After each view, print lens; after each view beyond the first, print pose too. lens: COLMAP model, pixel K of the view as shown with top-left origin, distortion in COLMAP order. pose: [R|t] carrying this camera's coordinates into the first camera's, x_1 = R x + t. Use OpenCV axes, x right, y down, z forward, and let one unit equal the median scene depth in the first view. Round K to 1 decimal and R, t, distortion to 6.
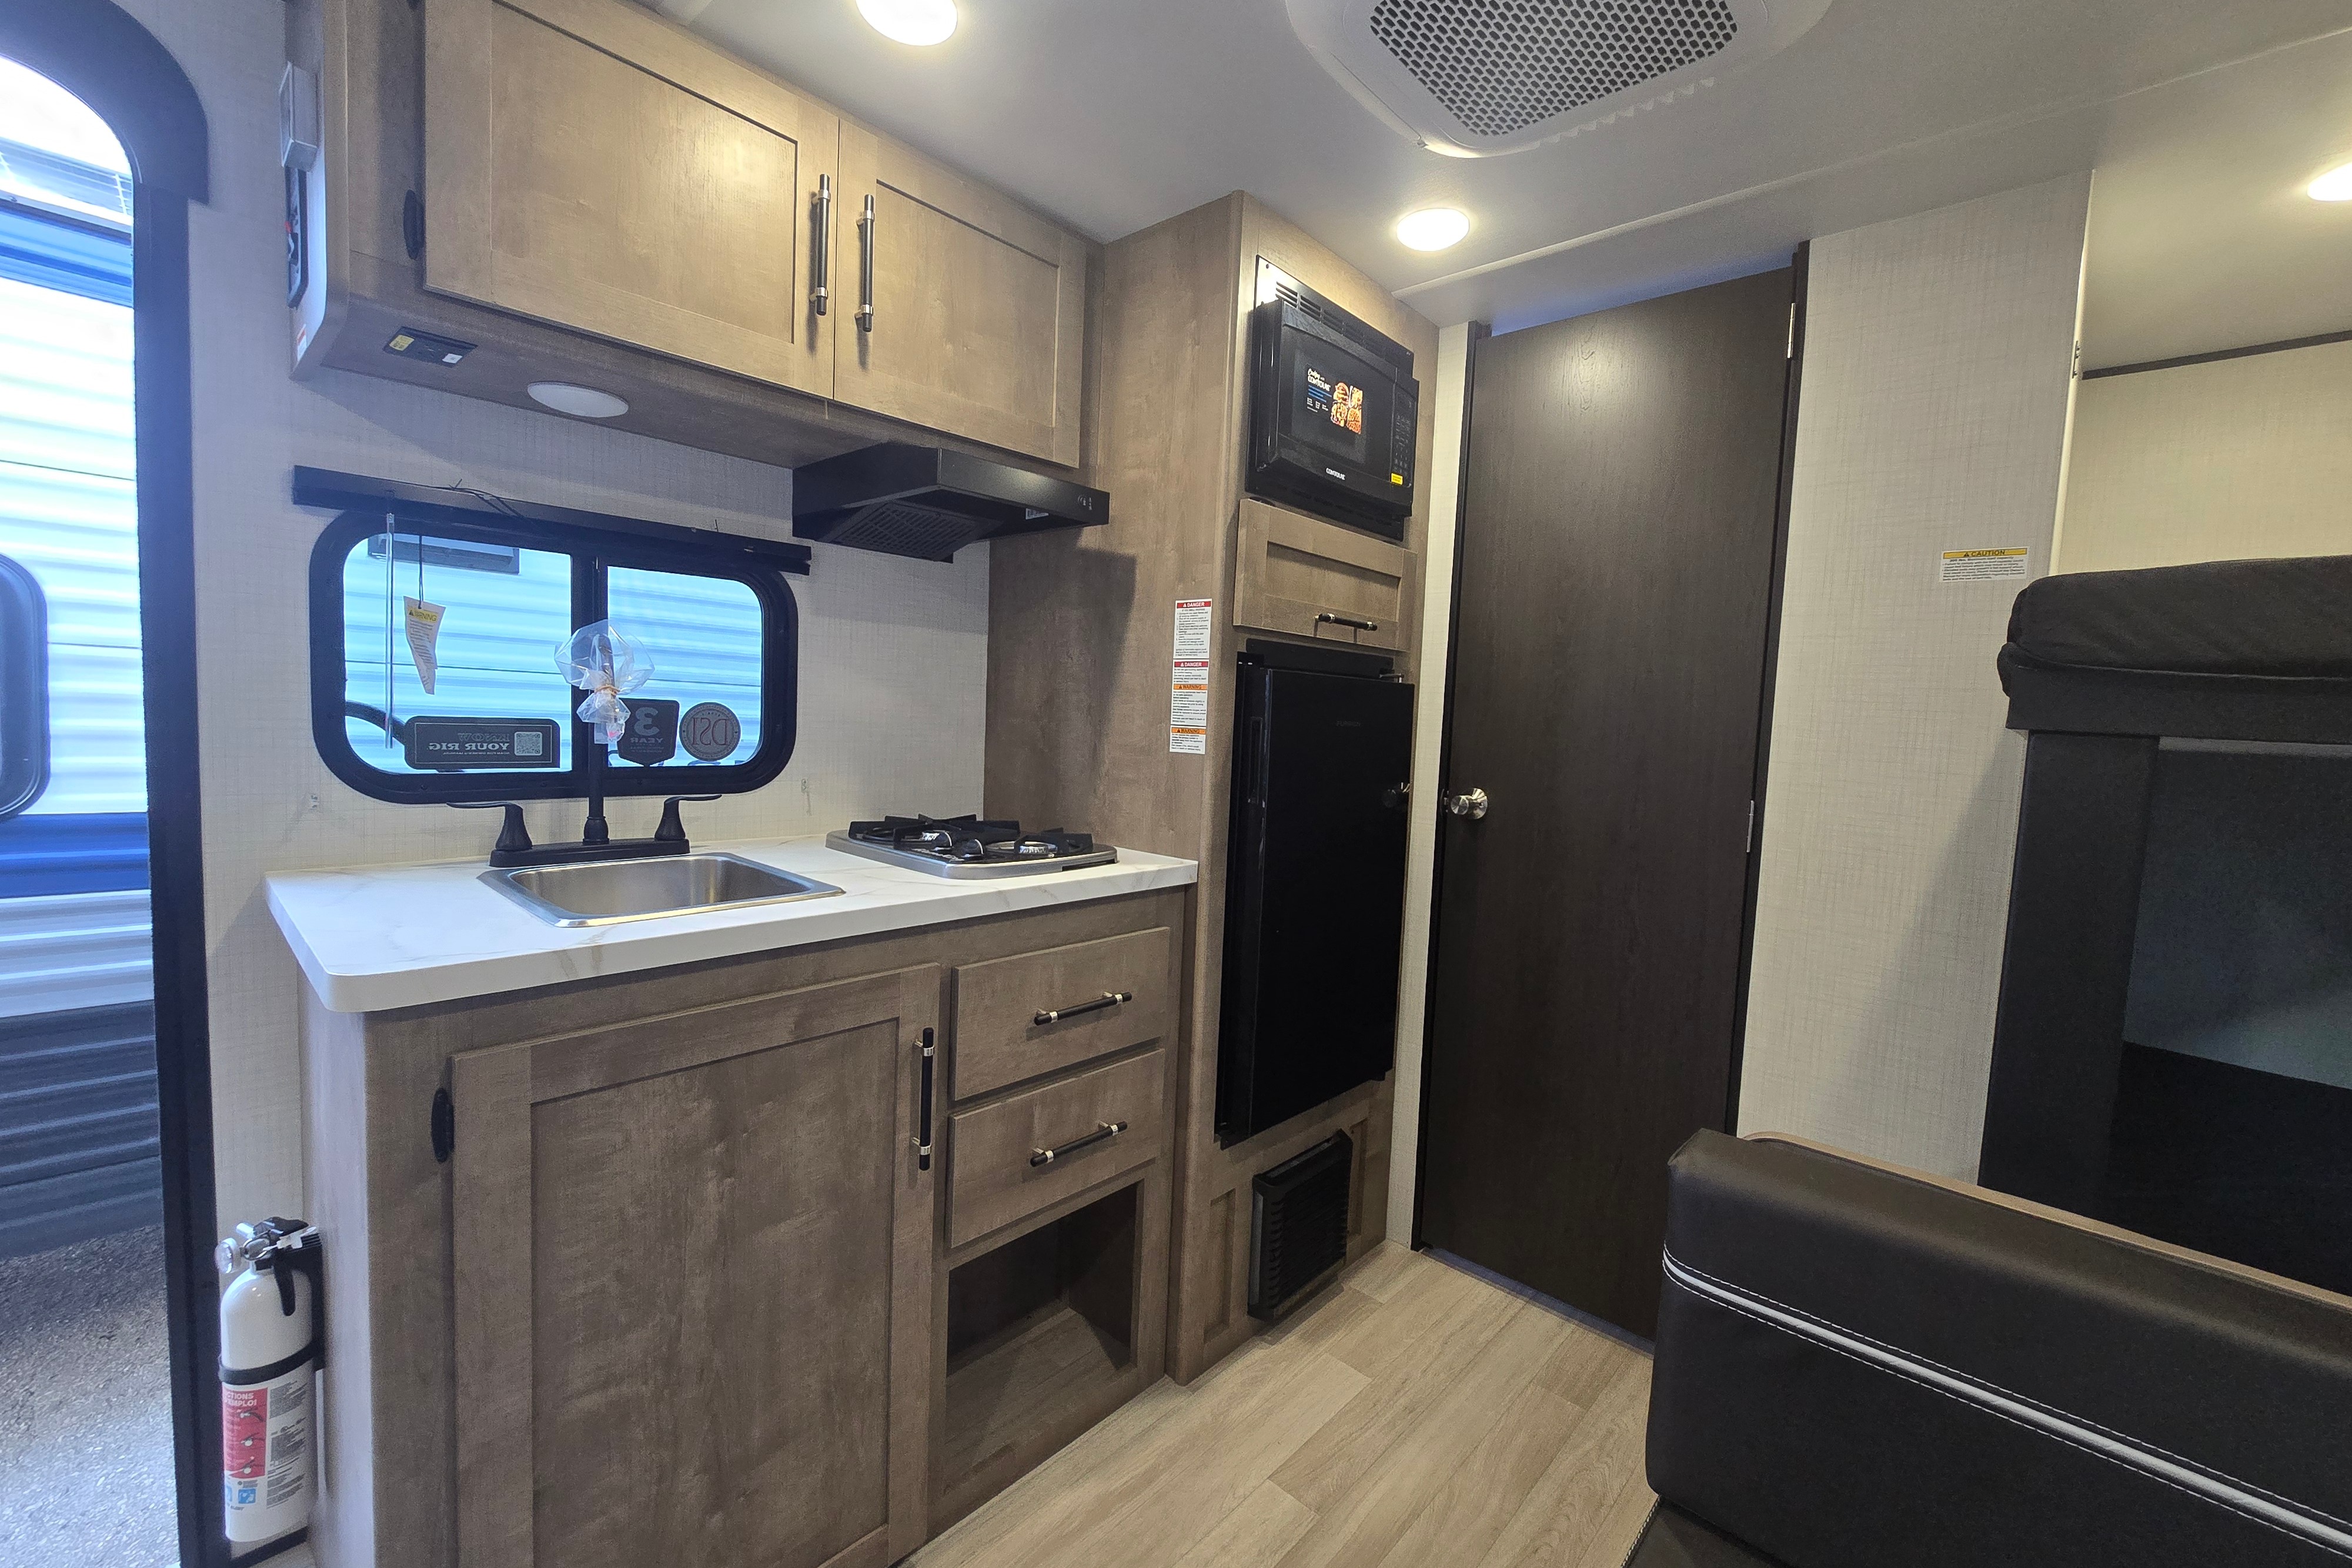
lens RADIAL K [[953.5, 0, 1182.8], [0, 953.5, 772.6], [0, 0, 1]] dist [0.000767, 0.000002]
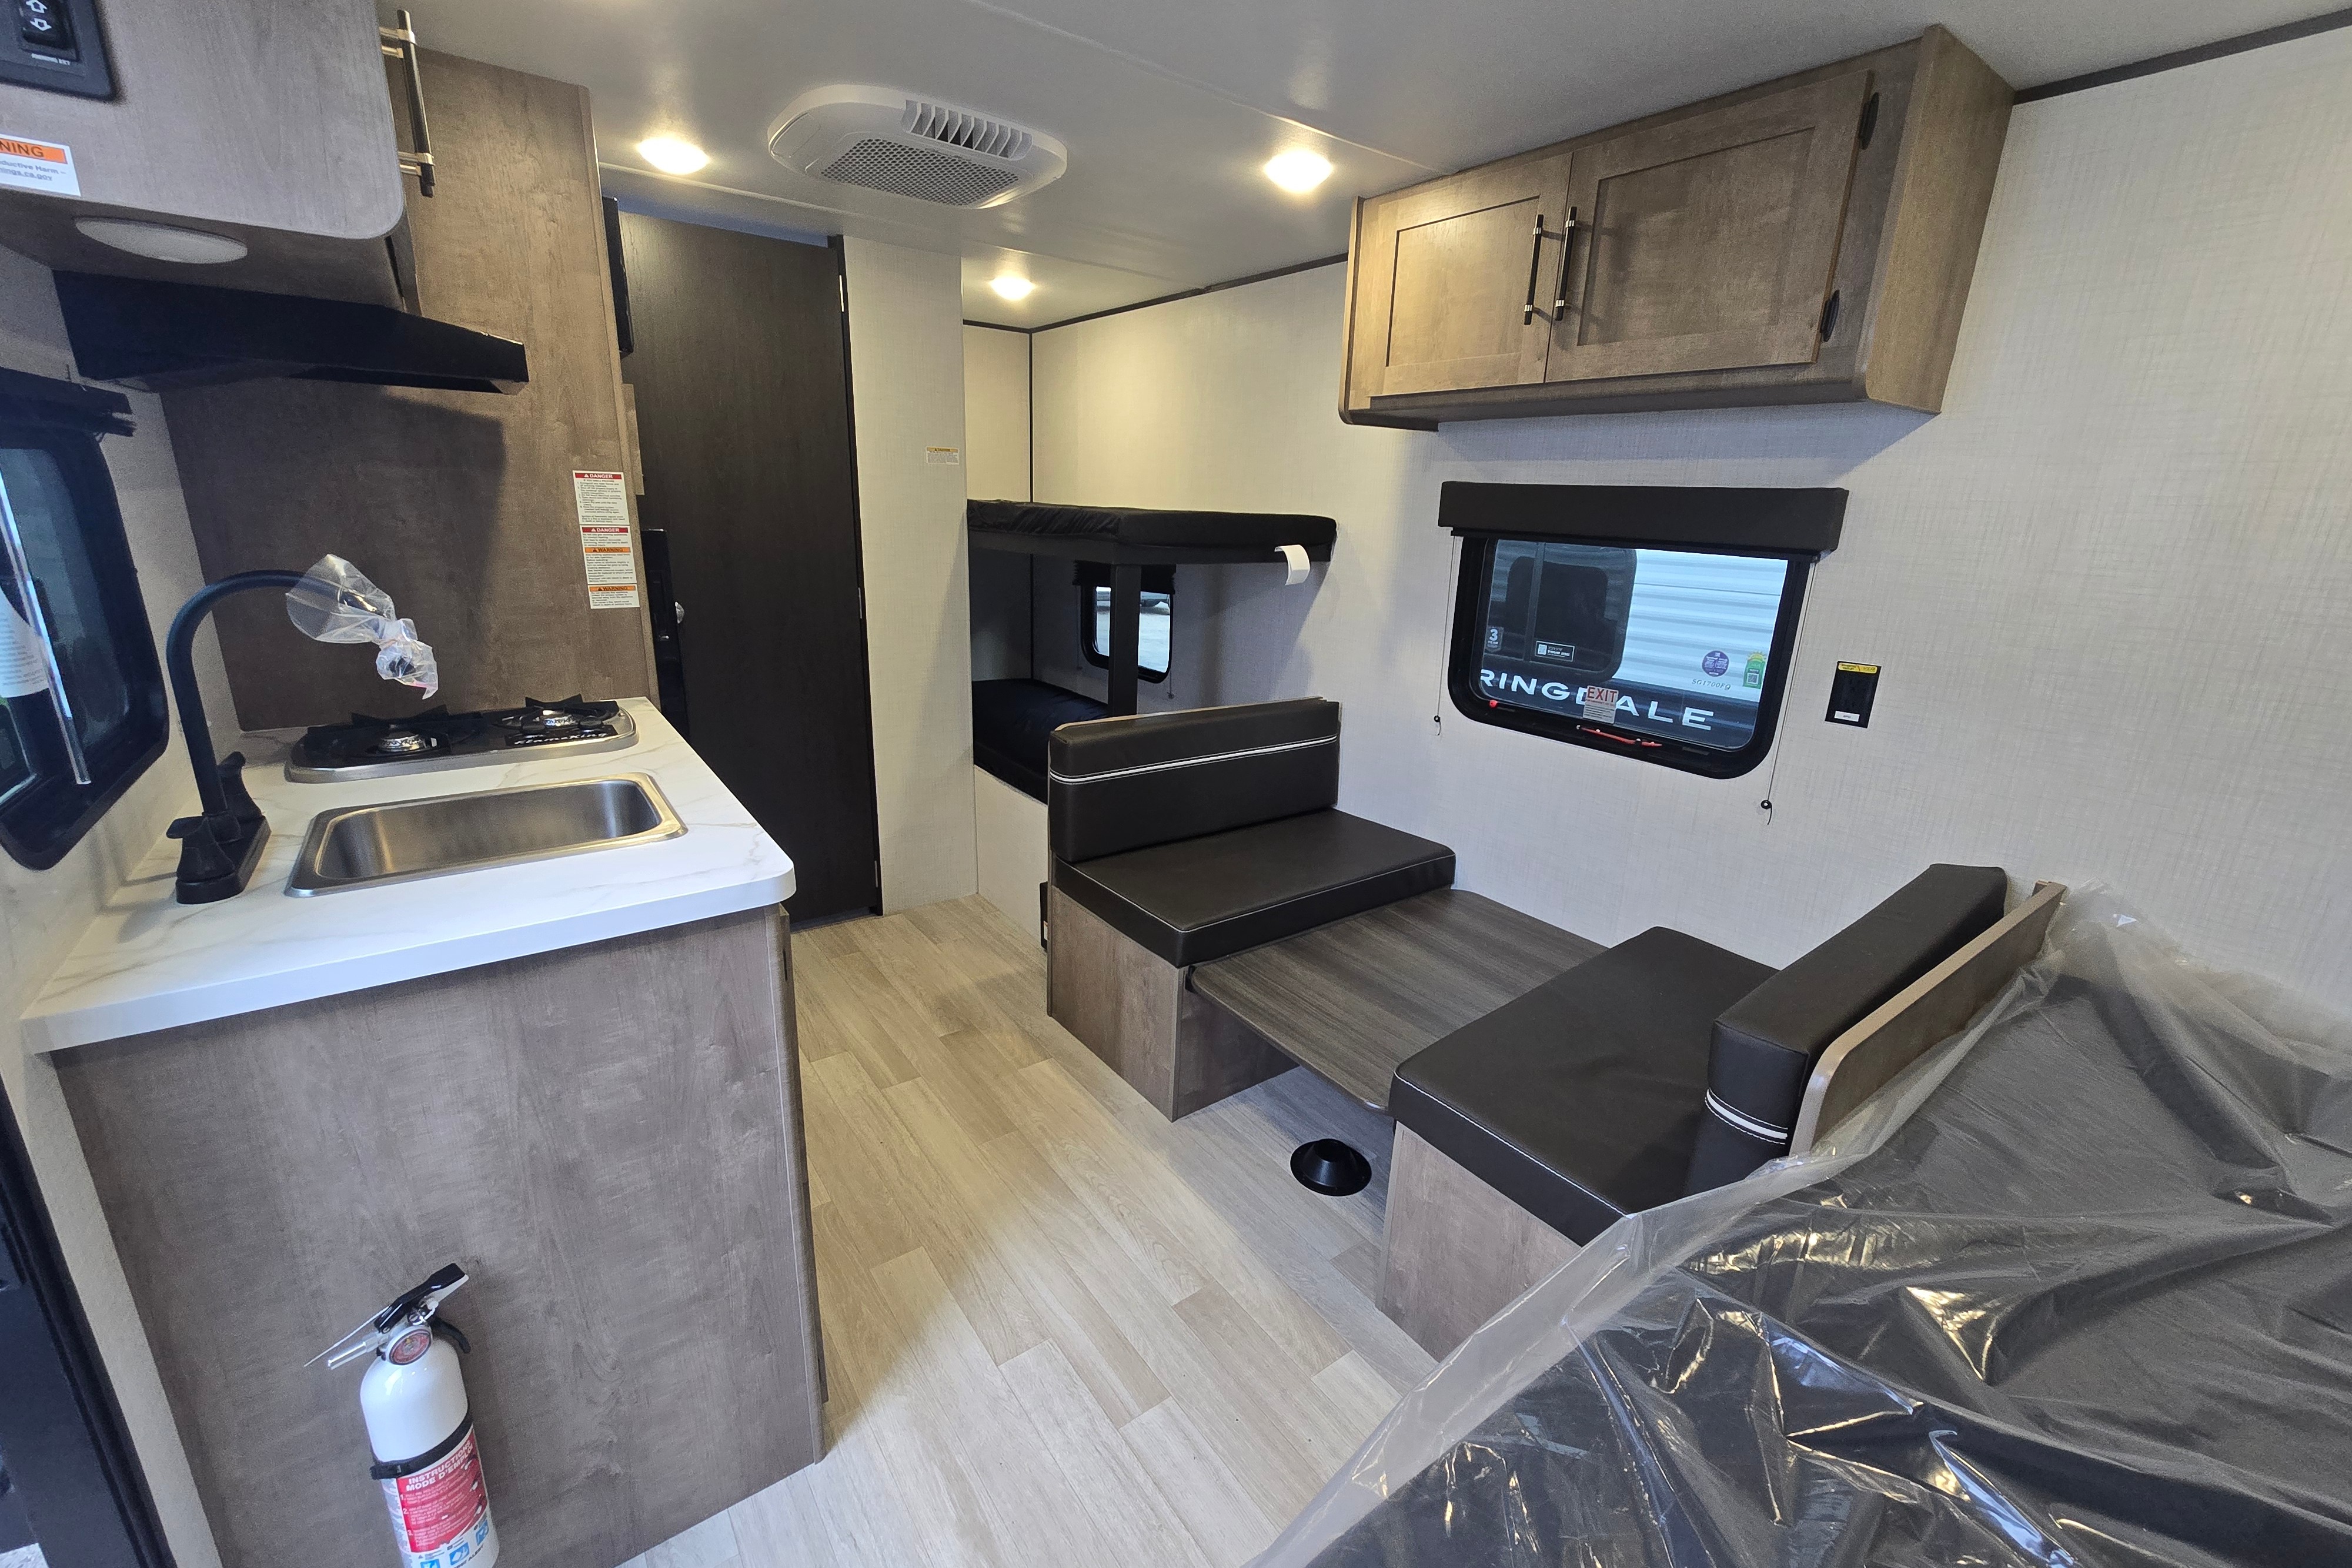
lens RADIAL K [[953.5, 0, 1182.8], [0, 953.5, 772.6], [0, 0, 1]] dist [0.000767, 0.000002]
pose [[0.191128, -0.309289, 0.931563, -1.028381], [0.038012, 0.950679, 0.307837, -0.164202], [-0.980829, -0.023425, 0.193458, 0.087970]]
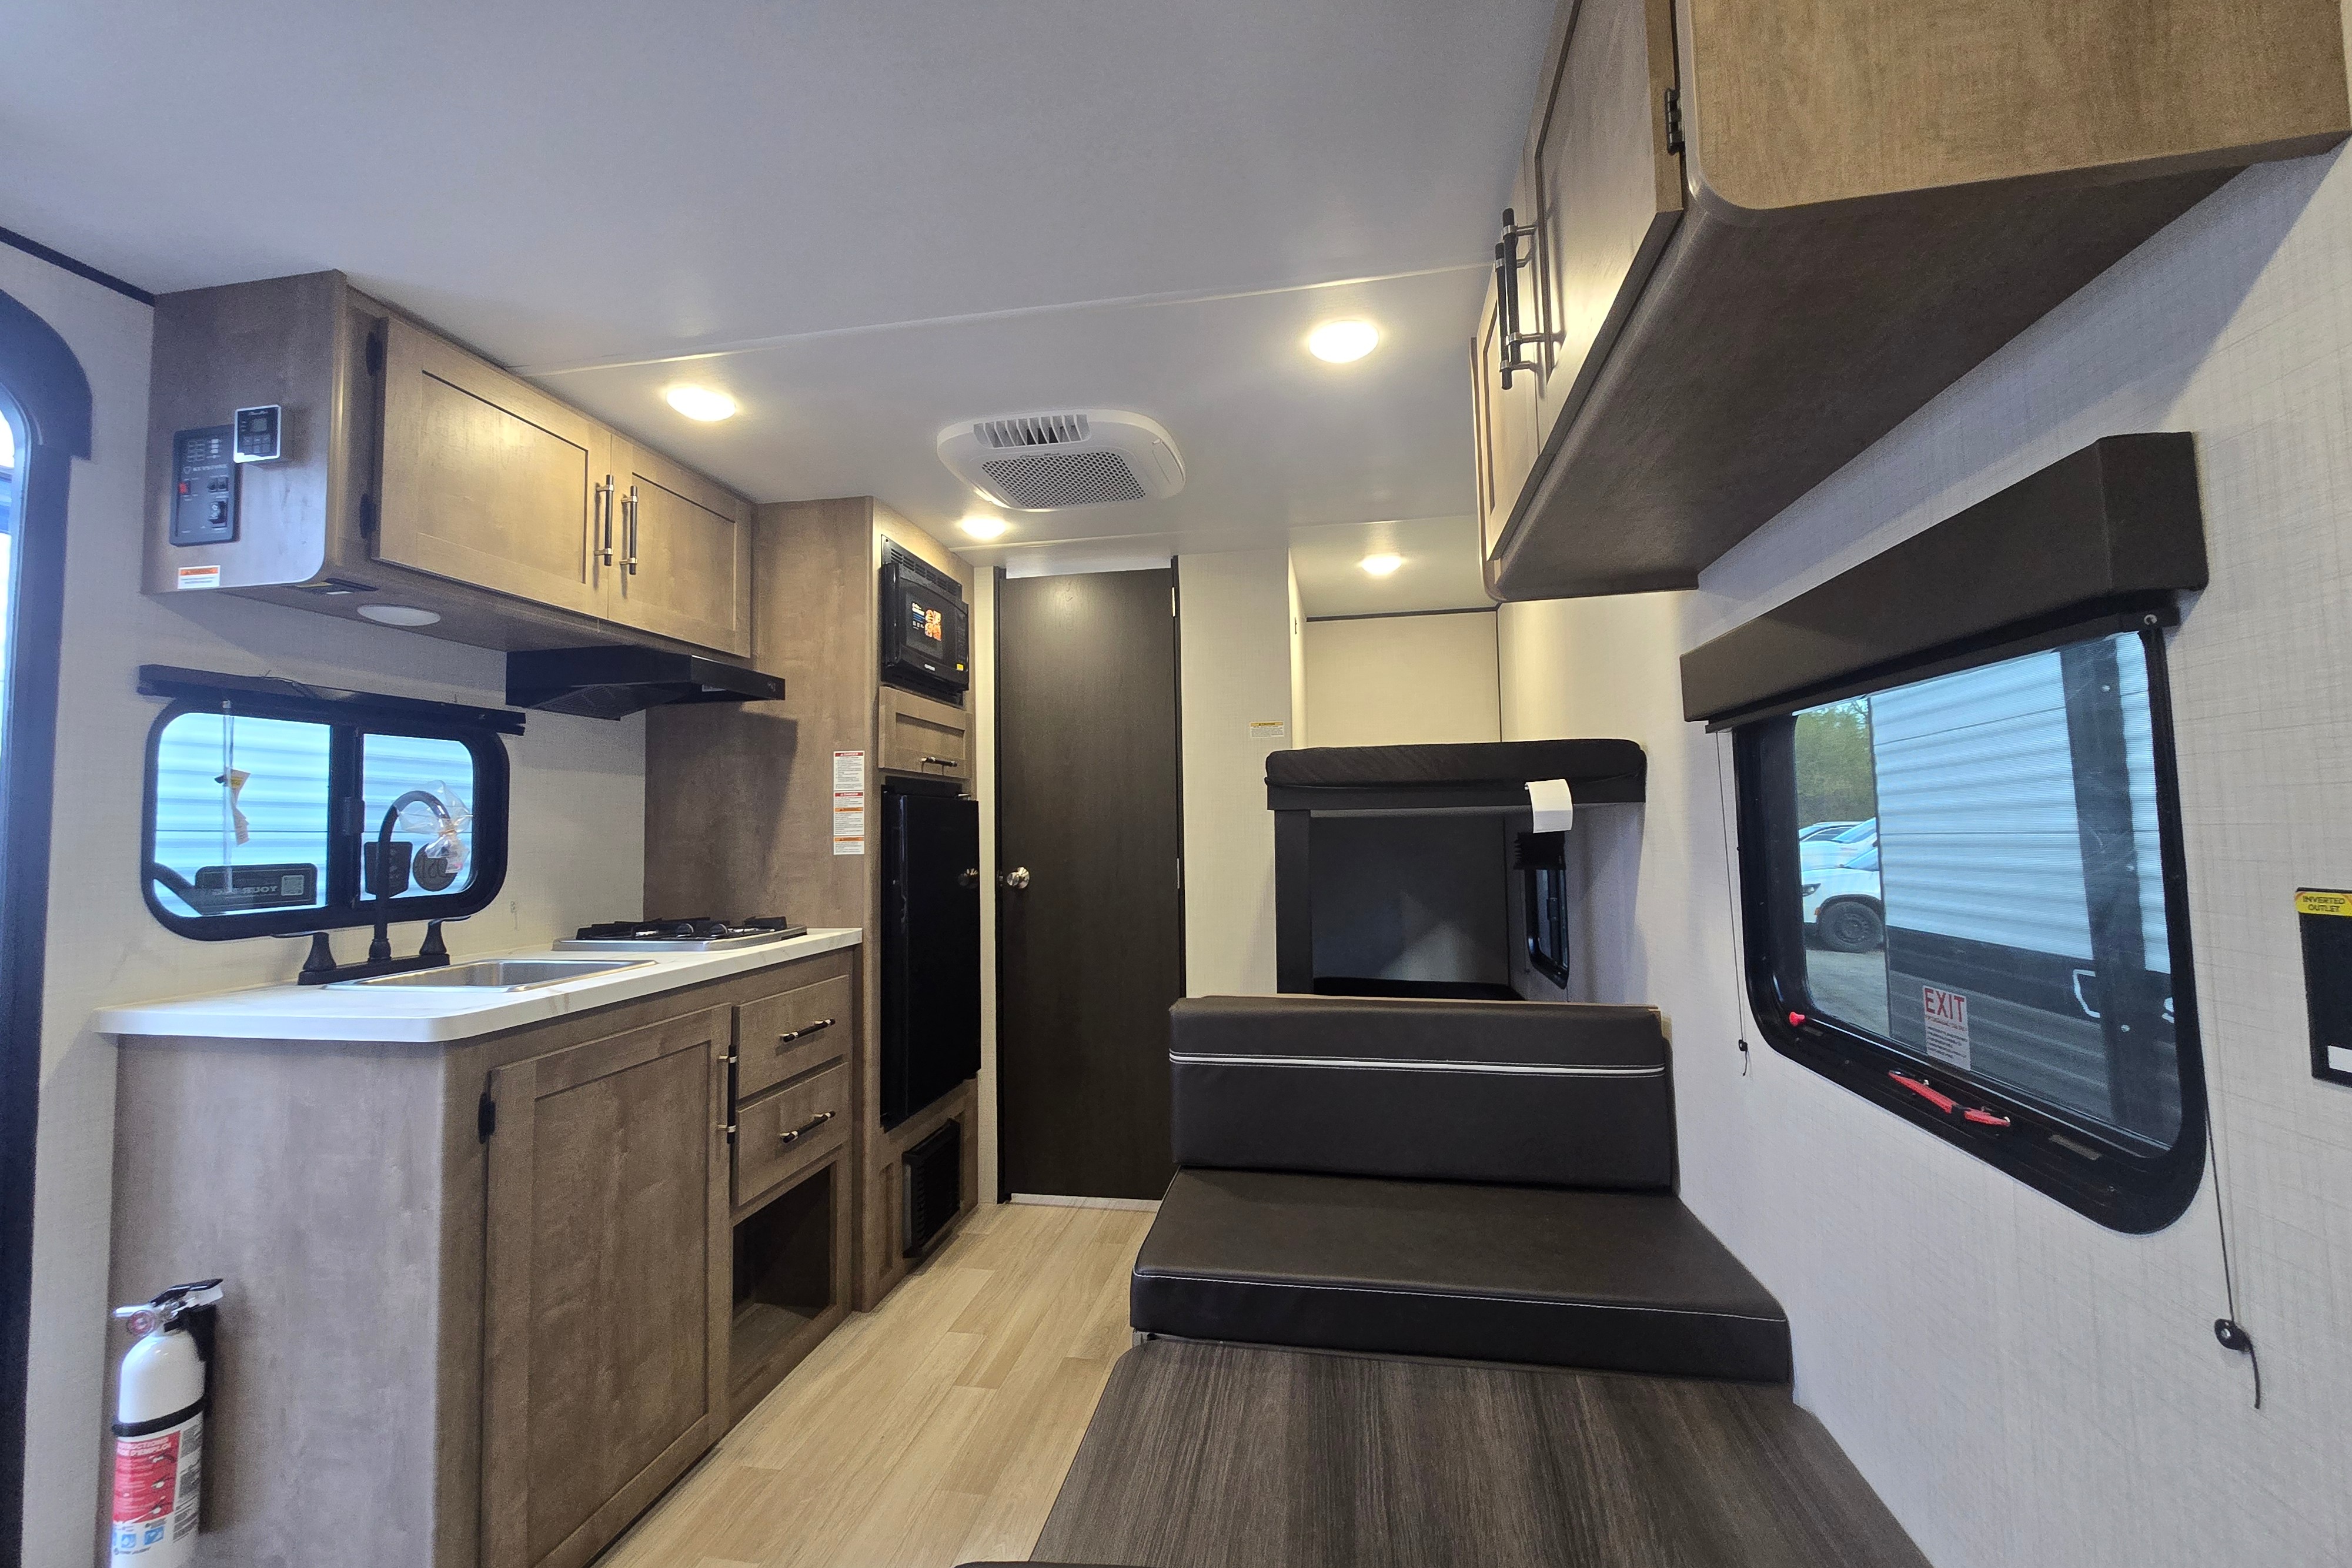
lens RADIAL K [[964.1, 0, 1183.4], [0, 964.1, 777.2], [0, 0, 1]] dist [0.000667, 0.000210]
pose [[0.841795, -0.030709, 0.538923, -0.362329], [0.090693, 0.992234, -0.085122, 0.034436], [-0.532124, 0.120532, 0.838043, -0.534435]]
